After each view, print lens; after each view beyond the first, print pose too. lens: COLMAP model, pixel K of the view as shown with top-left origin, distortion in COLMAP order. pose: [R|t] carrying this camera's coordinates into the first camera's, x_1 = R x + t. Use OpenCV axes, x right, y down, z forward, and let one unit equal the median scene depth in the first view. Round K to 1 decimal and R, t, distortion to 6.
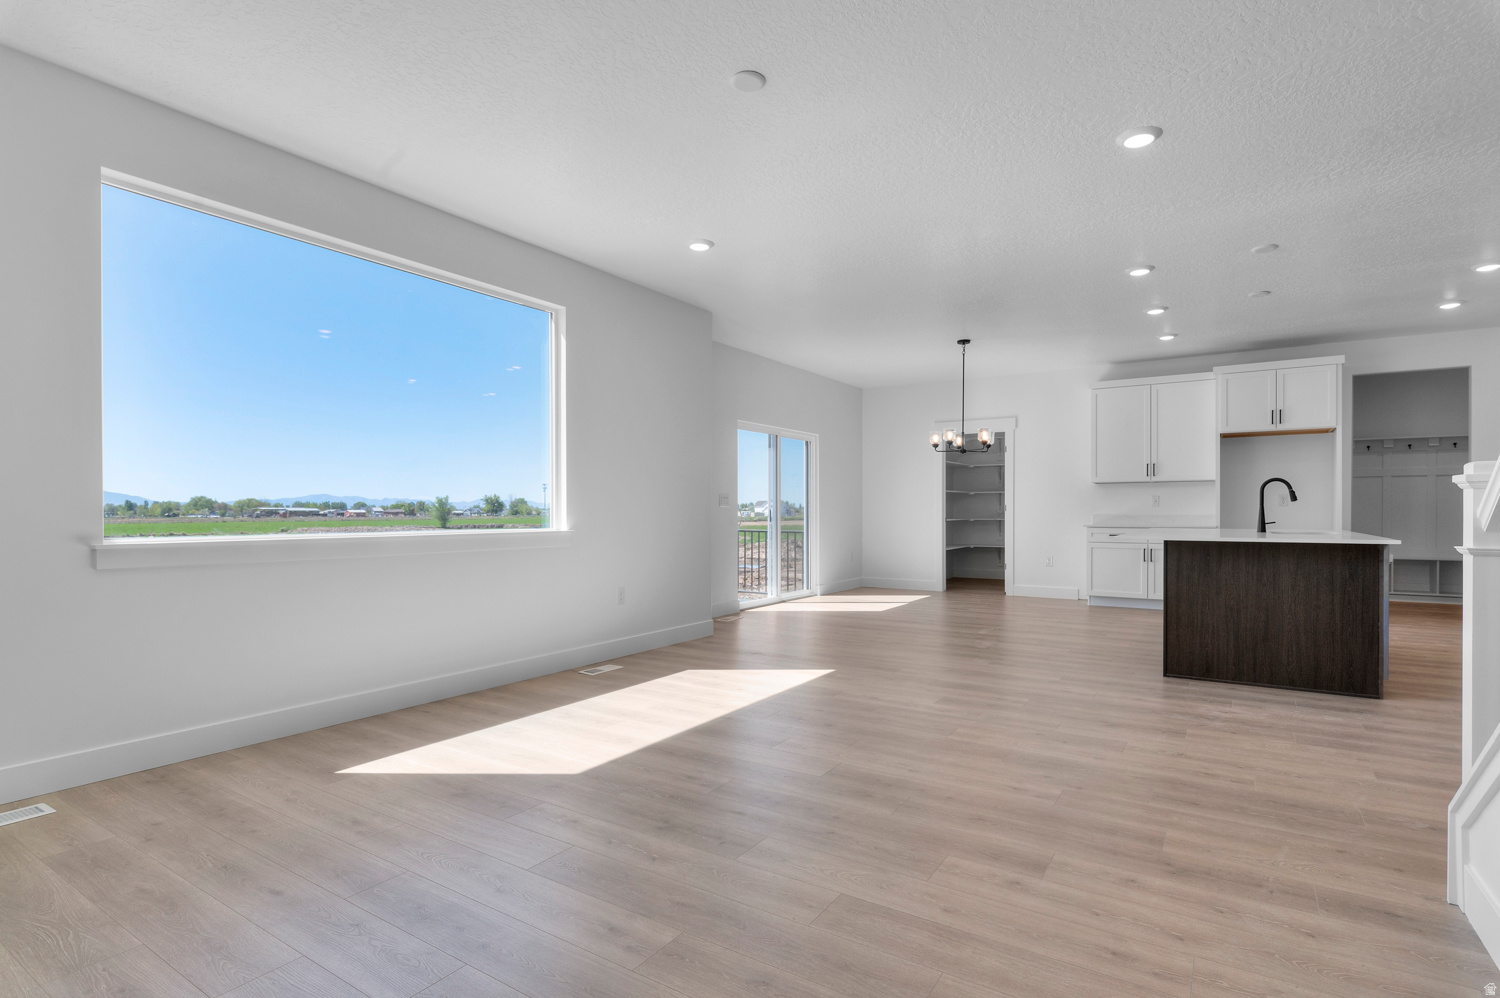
lens RADIAL K [[723.0, 0, 765.8], [0, 723.0, 510.6], [0, 0, 1]] dist [-0.002767, 0.000013]
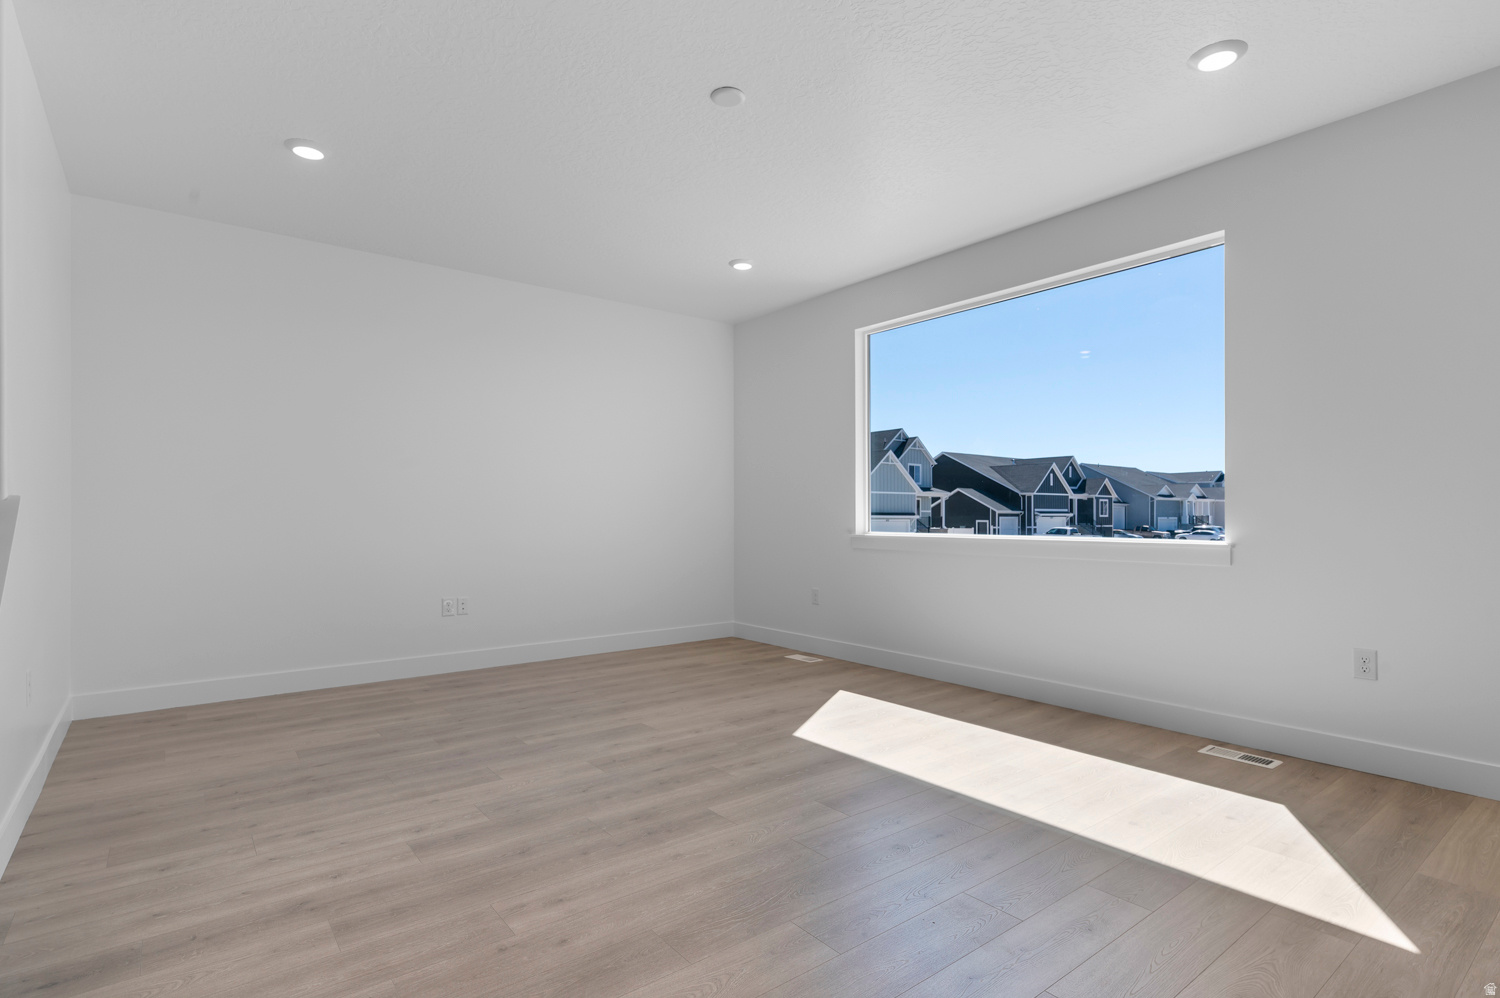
lens RADIAL K [[739.7, 0, 760.2], [0, 739.7, 505.9], [0, 0, 1]] dist [0.007363, 0.000503]
pose [[-0.312906, -0.010291, -0.949728, 1.241517], [0.000231, 0.999940, -0.010912, -0.004694], [0.949784, -0.003634, -0.312885, 1.781730]]
